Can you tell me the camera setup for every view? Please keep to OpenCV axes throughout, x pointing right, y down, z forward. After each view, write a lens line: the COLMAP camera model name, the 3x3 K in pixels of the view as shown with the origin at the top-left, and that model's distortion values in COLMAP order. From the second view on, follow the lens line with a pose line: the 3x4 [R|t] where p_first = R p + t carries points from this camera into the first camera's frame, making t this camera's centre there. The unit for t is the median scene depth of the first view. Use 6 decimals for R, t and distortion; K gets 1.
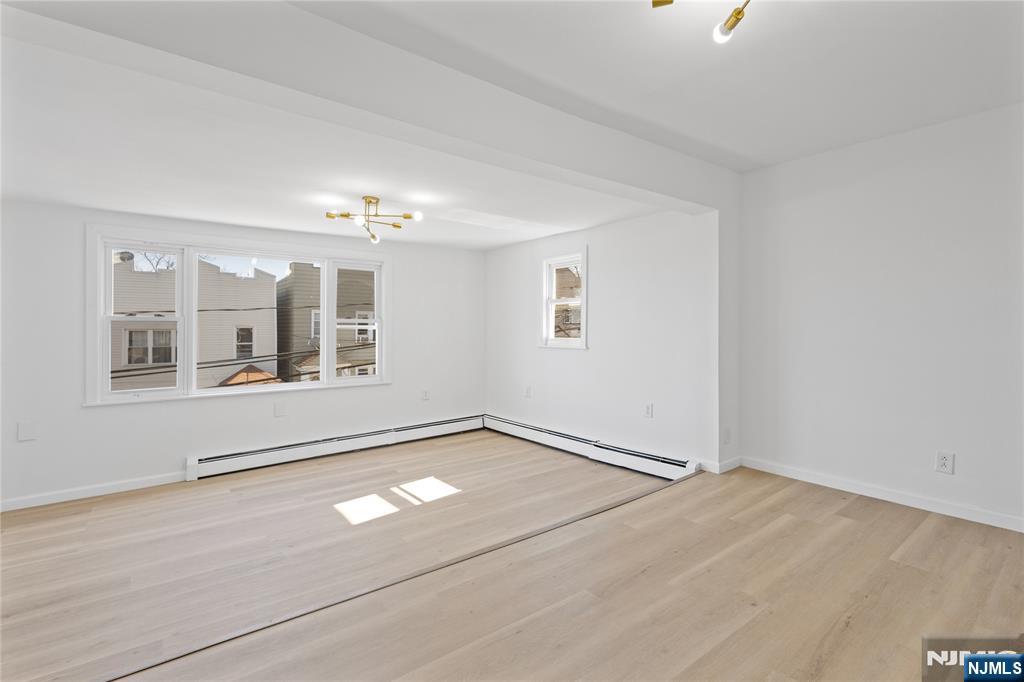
lens RADIAL K [[480.2, 0, 511.2], [0, 480.2, 334.7], [0, 0, 1]] dist [0.012887, -0.004922]
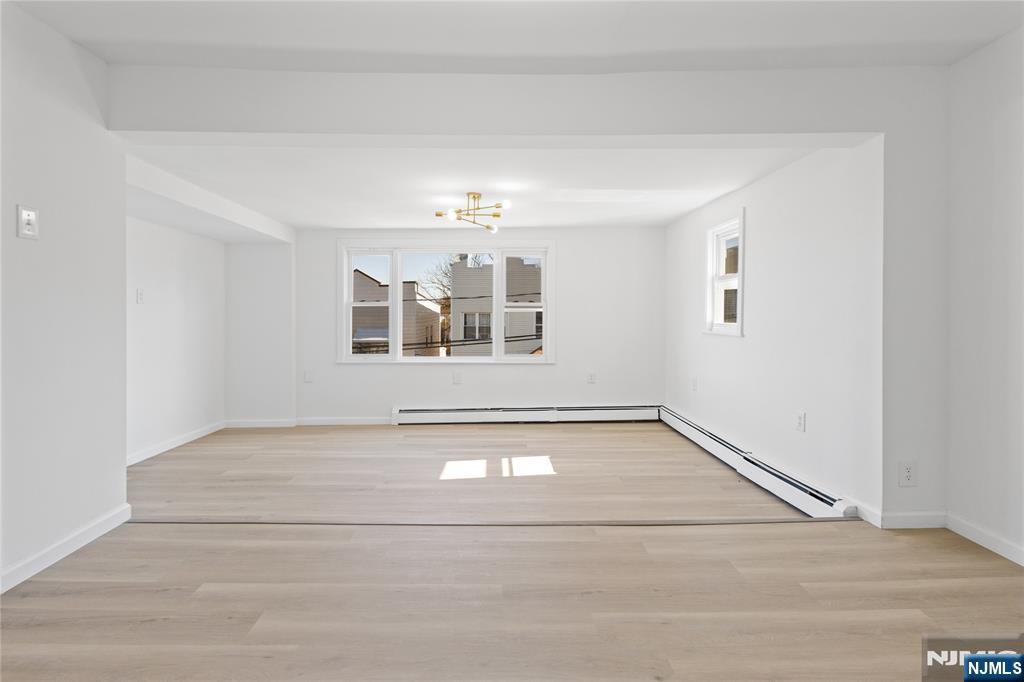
lens RADIAL K [[480.2, 0, 495.6], [0, 480.2, 323.3], [0, 0, 1]] dist [0.012887, -0.004922]
pose [[0.790511, 0.016867, -0.612215, 0.359656], [-0.010957, 0.999850, 0.013400, 0.000956], [0.612349, -0.003885, 0.790578, 0.121905]]
